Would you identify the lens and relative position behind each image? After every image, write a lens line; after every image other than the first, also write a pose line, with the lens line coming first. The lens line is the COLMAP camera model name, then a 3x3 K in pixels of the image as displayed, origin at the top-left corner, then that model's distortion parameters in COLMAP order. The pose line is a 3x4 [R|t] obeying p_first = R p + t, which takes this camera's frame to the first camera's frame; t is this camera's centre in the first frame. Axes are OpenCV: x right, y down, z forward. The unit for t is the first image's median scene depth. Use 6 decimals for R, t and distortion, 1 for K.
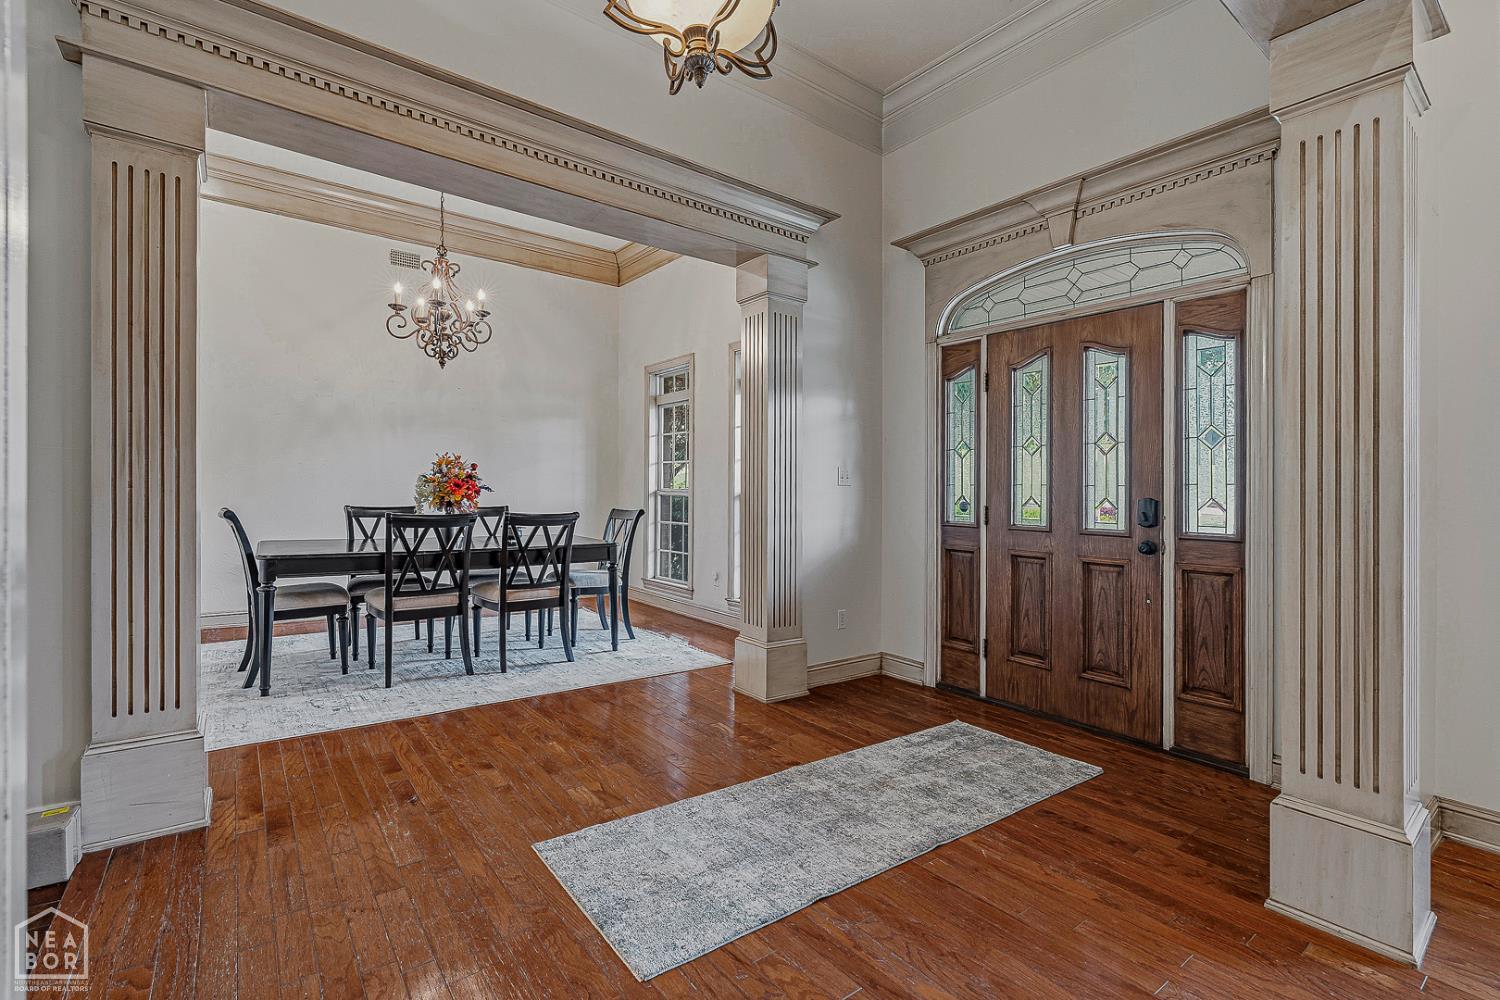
lens RADIAL K [[676.9, 0, 748.3], [0, 676.9, 497.6], [0, 0, 1]] dist [-0.001818, 0.000560]
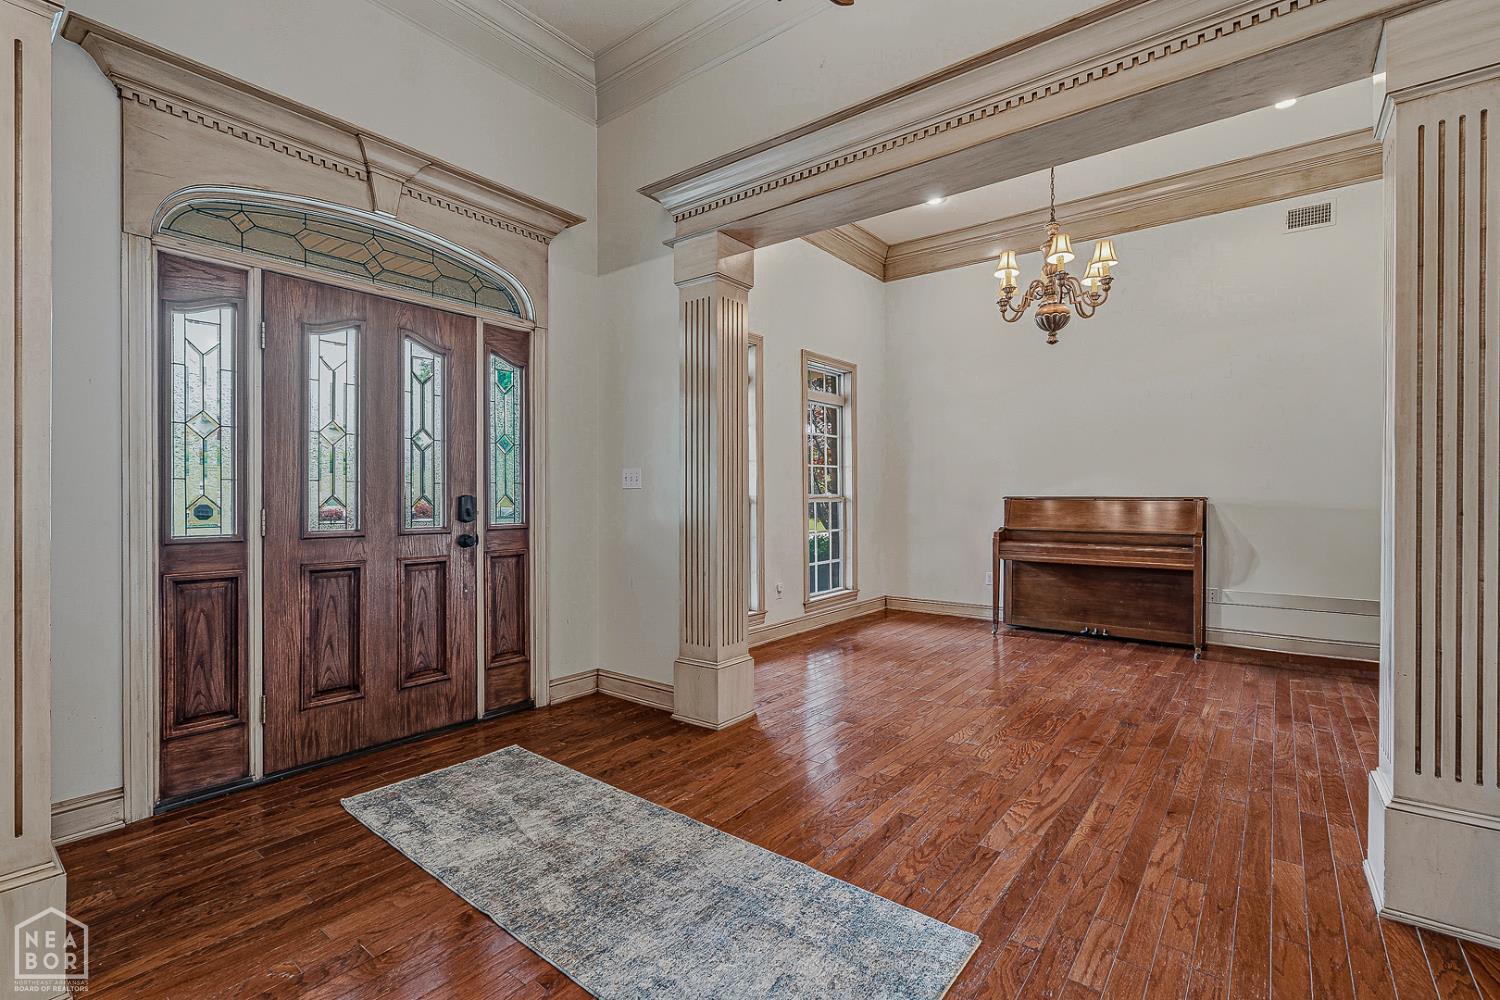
lens RADIAL K [[676.9, 0, 748.4], [0, 676.9, 490.6], [0, 0, 1]] dist [-0.001818, 0.000560]
pose [[-0.250371, -0.003757, 0.968143, -0.556950], [0.007357, 0.999956, 0.005783, -0.008932], [-0.968122, 0.008570, -0.250333, 0.818358]]
